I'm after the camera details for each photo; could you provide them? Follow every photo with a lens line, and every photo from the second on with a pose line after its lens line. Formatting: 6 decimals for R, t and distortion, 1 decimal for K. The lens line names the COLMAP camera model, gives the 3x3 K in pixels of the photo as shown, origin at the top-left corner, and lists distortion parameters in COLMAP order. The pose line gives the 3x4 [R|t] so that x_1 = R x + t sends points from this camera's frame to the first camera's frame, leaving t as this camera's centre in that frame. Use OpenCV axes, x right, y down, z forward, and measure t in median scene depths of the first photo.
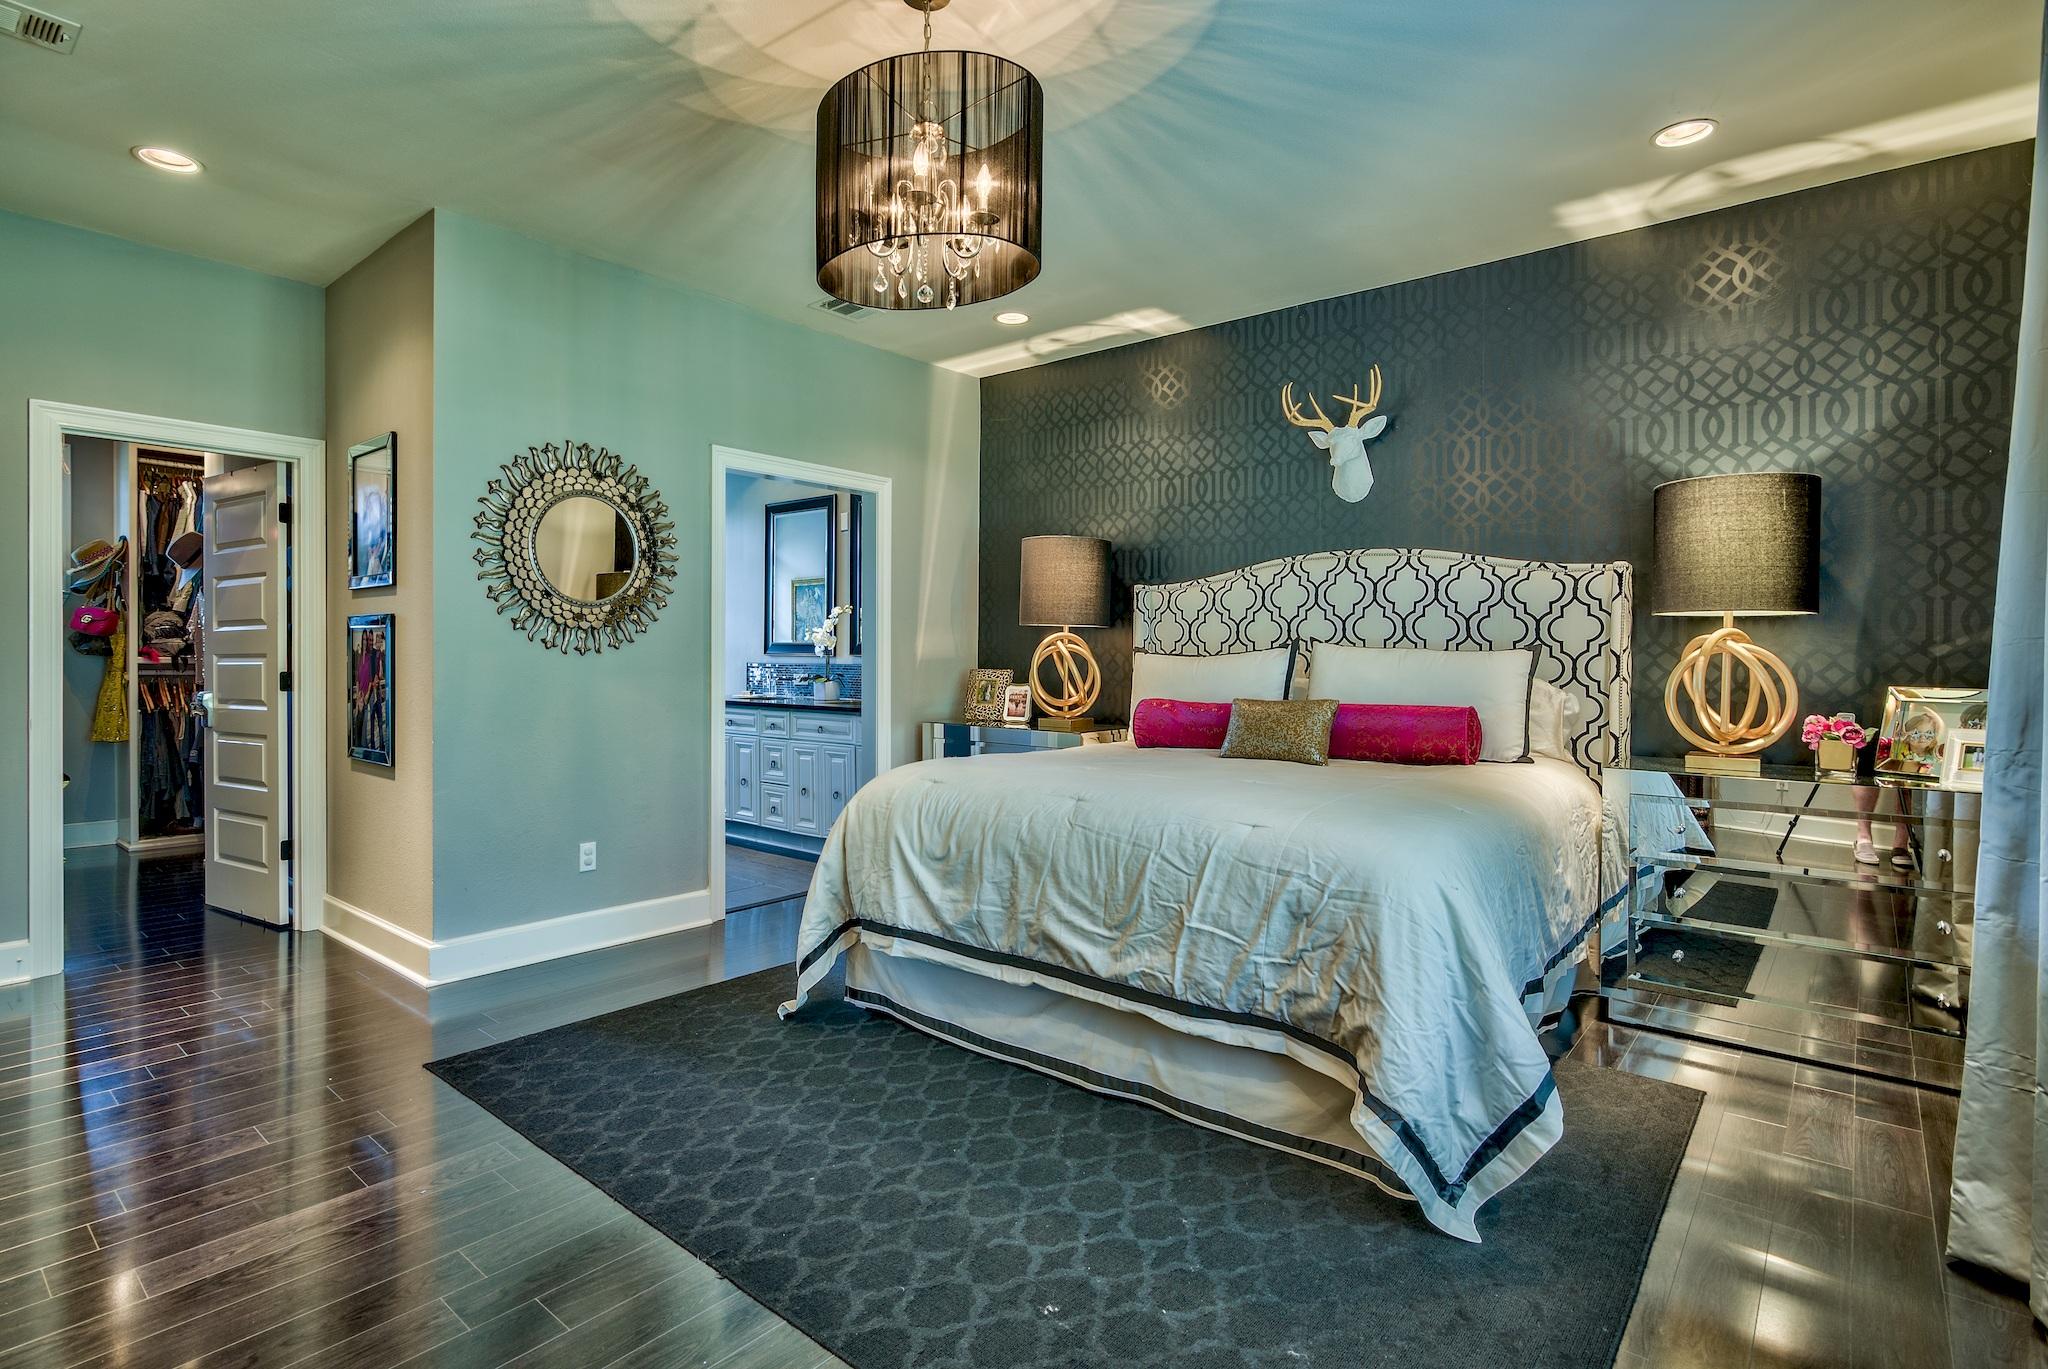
lens RADIAL K [[996.9, 0, 1022.0], [0, 996.9, 692.6], [0, 0, 1]] dist [-0.003642, -0.000267]
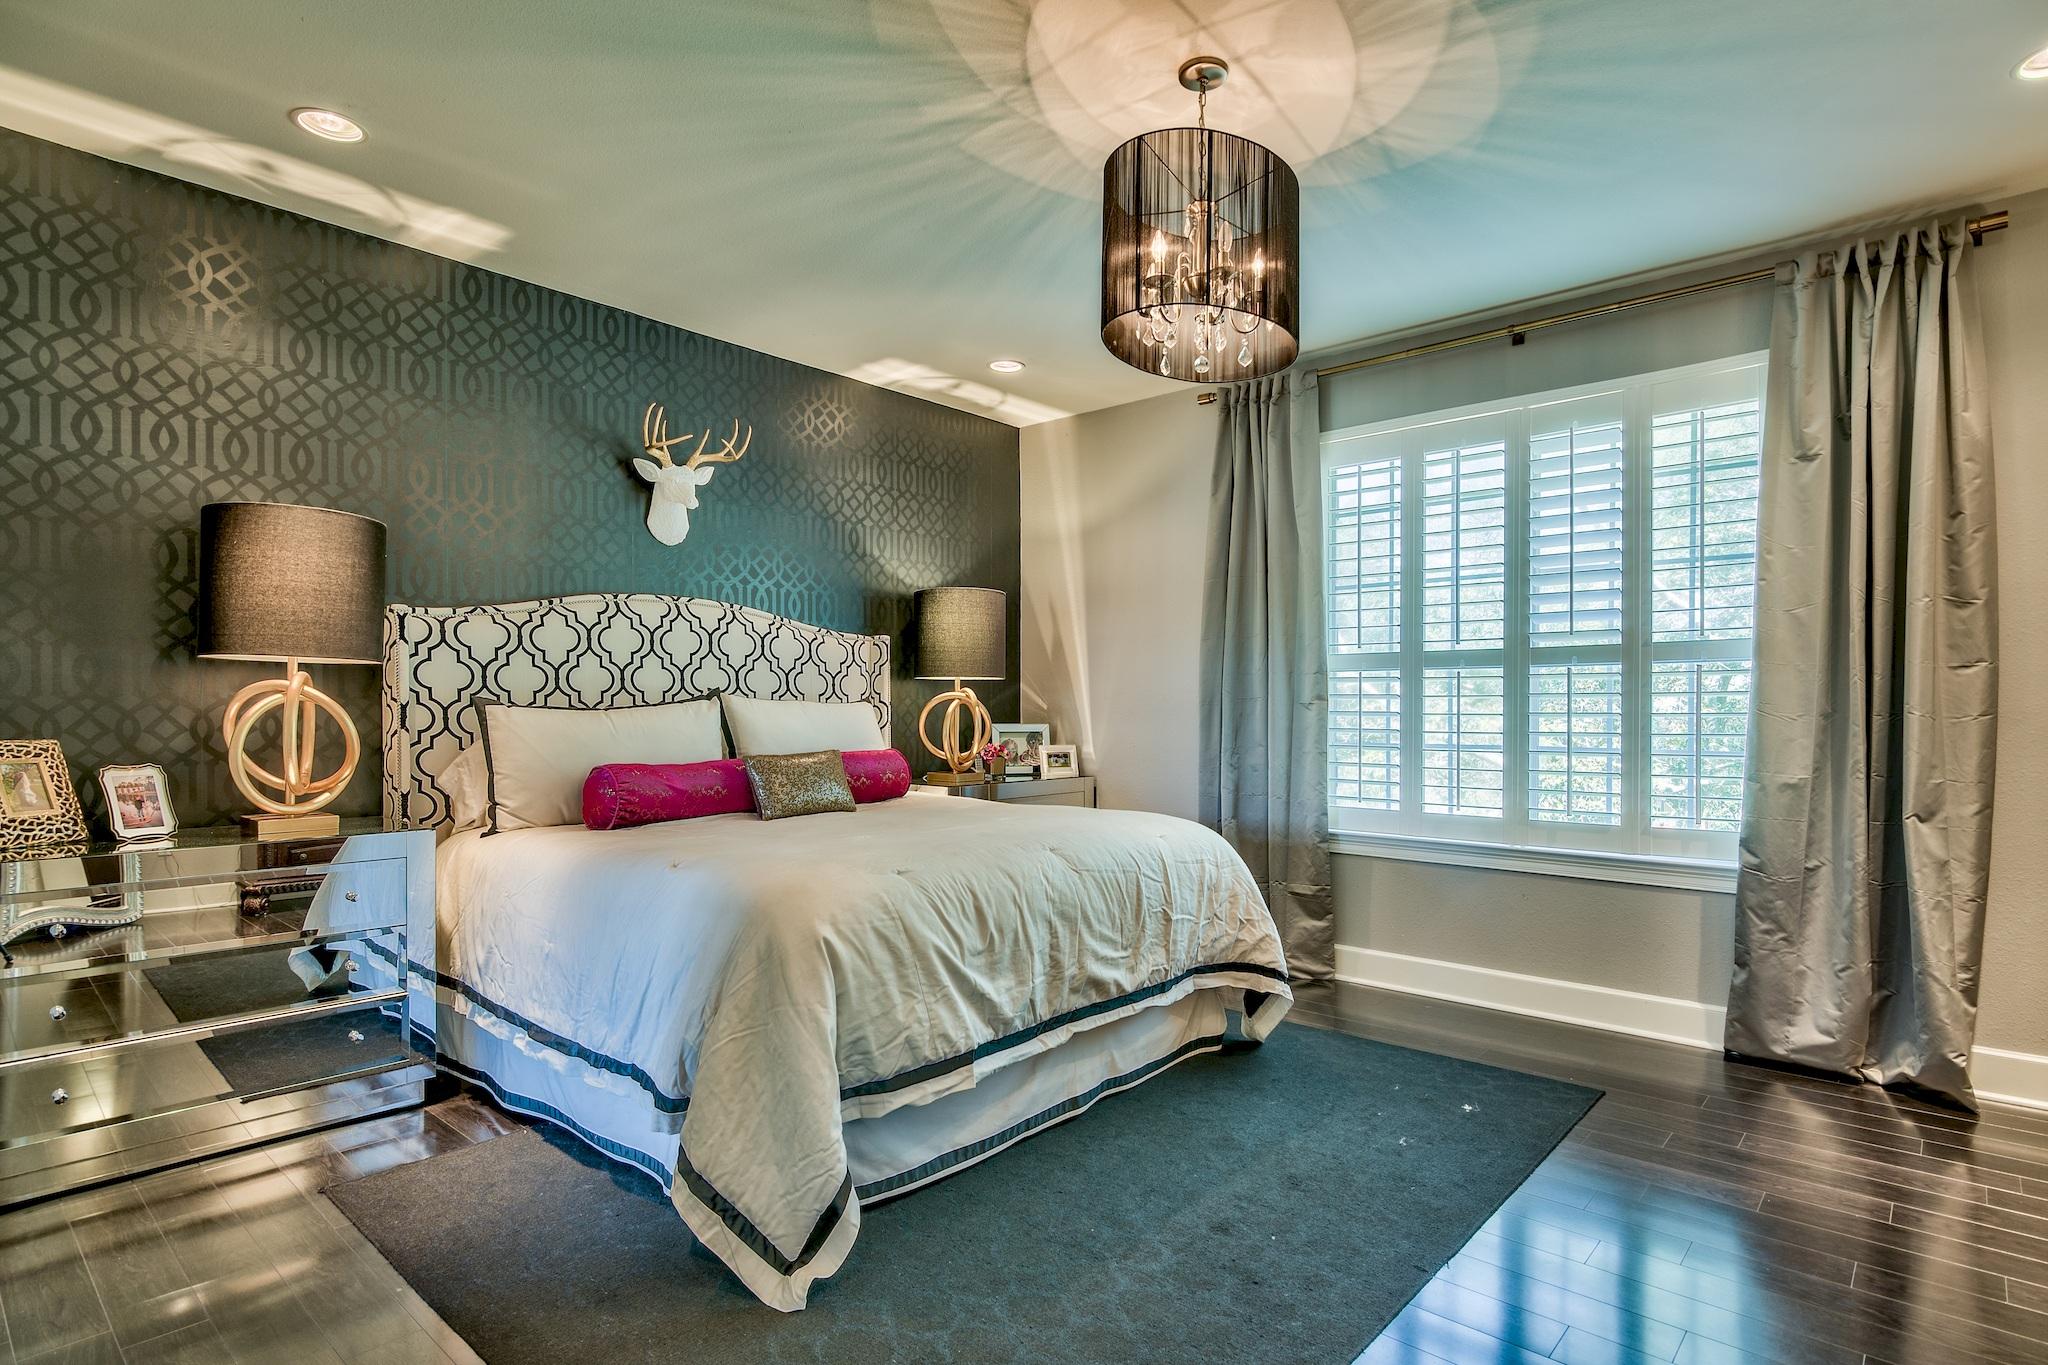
lens RADIAL K [[1056.1, 0, 1028.1], [0, 1056.1, 740.2], [0, 0, 1]] dist [0.004182, -0.000035]
pose [[0.035997, -0.039186, 0.998583, -0.696710], [0.035421, 0.998653, 0.037912, -0.033456], [-0.998724, 0.034006, 0.037337, 0.656535]]
